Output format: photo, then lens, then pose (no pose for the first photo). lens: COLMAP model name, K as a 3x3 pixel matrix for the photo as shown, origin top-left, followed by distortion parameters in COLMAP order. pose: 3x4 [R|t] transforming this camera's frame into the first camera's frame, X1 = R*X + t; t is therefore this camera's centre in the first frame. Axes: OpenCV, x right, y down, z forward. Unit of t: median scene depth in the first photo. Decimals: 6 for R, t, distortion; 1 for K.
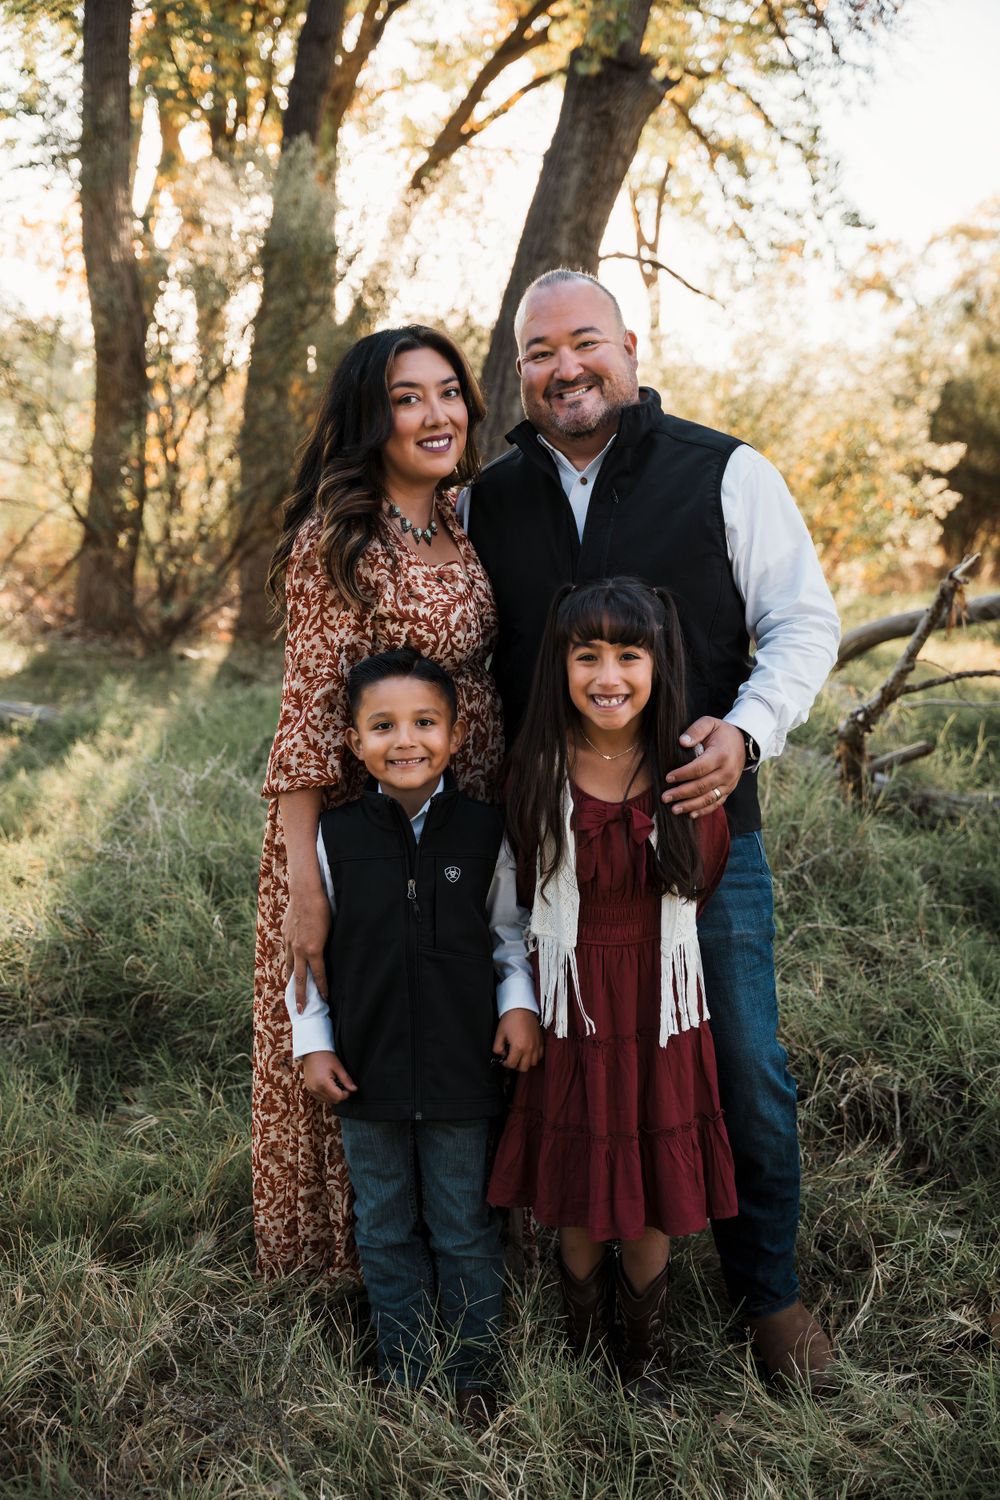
lens RADIAL K [[1931.8, 0, 485.9], [0, 1931.8, 751.0], [0, 0, 1]] dist [0.025999, 0.000000]
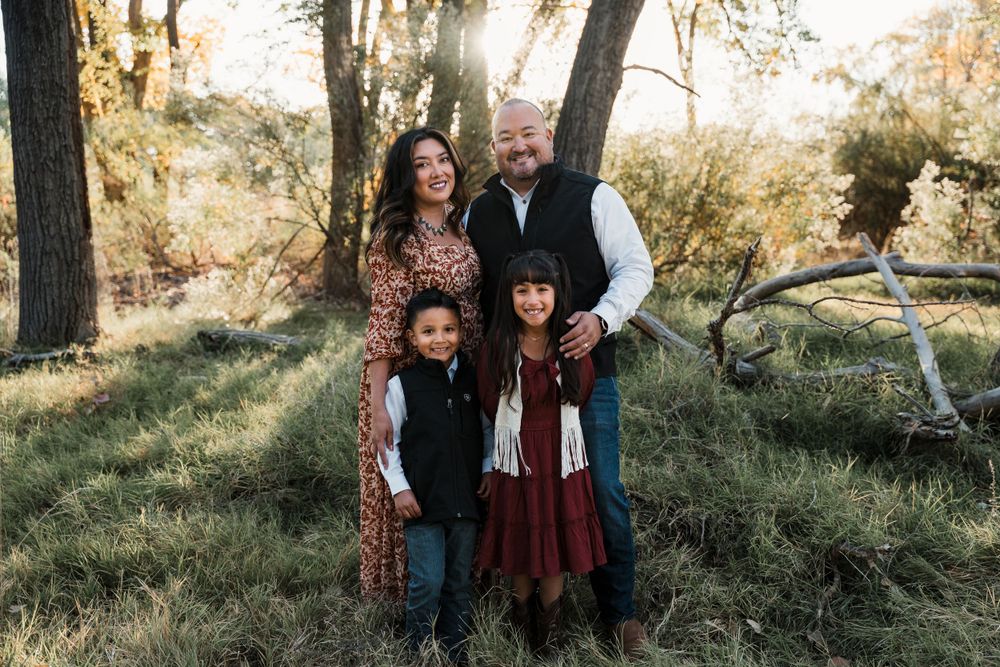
lens RADIAL K [[1223.3, 0, 525.5], [0, 1223.3, 349.8], [0, 0, 1]] dist [0.021539, 0.000000]
pose [[0.998211, -0.012395, -0.058484, 0.034139], [0.011271, 0.999746, -0.019499, 0.009666], [0.058710, 0.018805, 0.998098, -0.066078]]
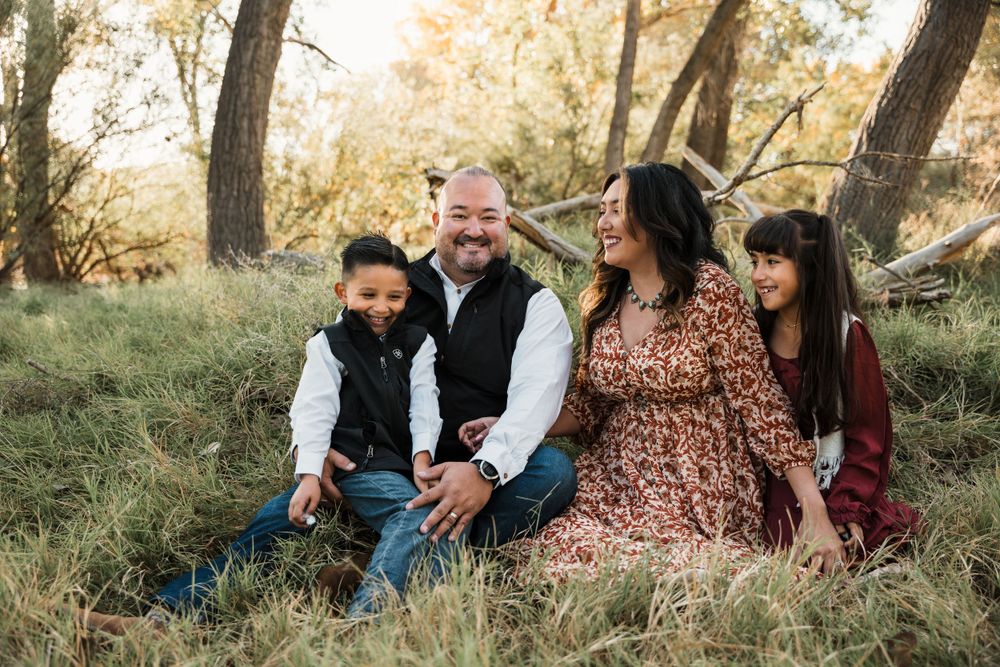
lens RADIAL K [[997.7, 0, 507.3], [0, 997.7, 331.9], [0, 0, 1]] dist [0.011100, 0.000000]
pose [[0.916902, -0.073134, 0.392355, -0.131327], [0.085427, 0.996247, -0.013938, 0.038399], [-0.389863, 0.046298, 0.919708, 0.106658]]
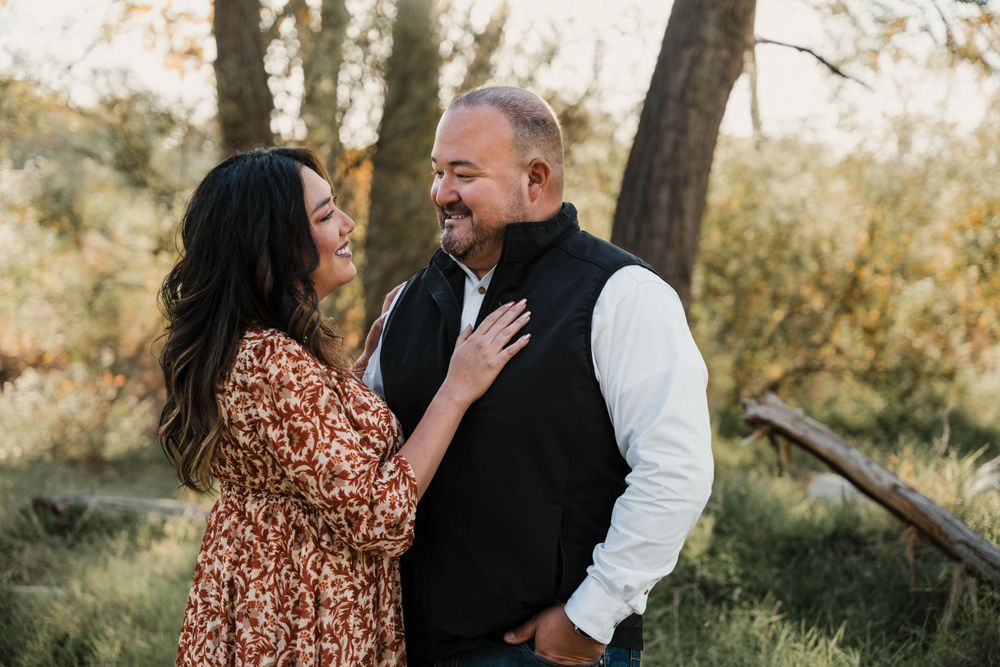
lens RADIAL K [[1955.1, 0, 482.3], [0, 1955.1, 331.9], [0, 0, 1]] dist [0.064290, 0.000000]
pose [[0.998969, -0.002546, -0.045332, -0.031346], [-0.001899, 0.995210, -0.097743, -0.011033], [0.045364, 0.097728, 0.994179, 0.014357]]
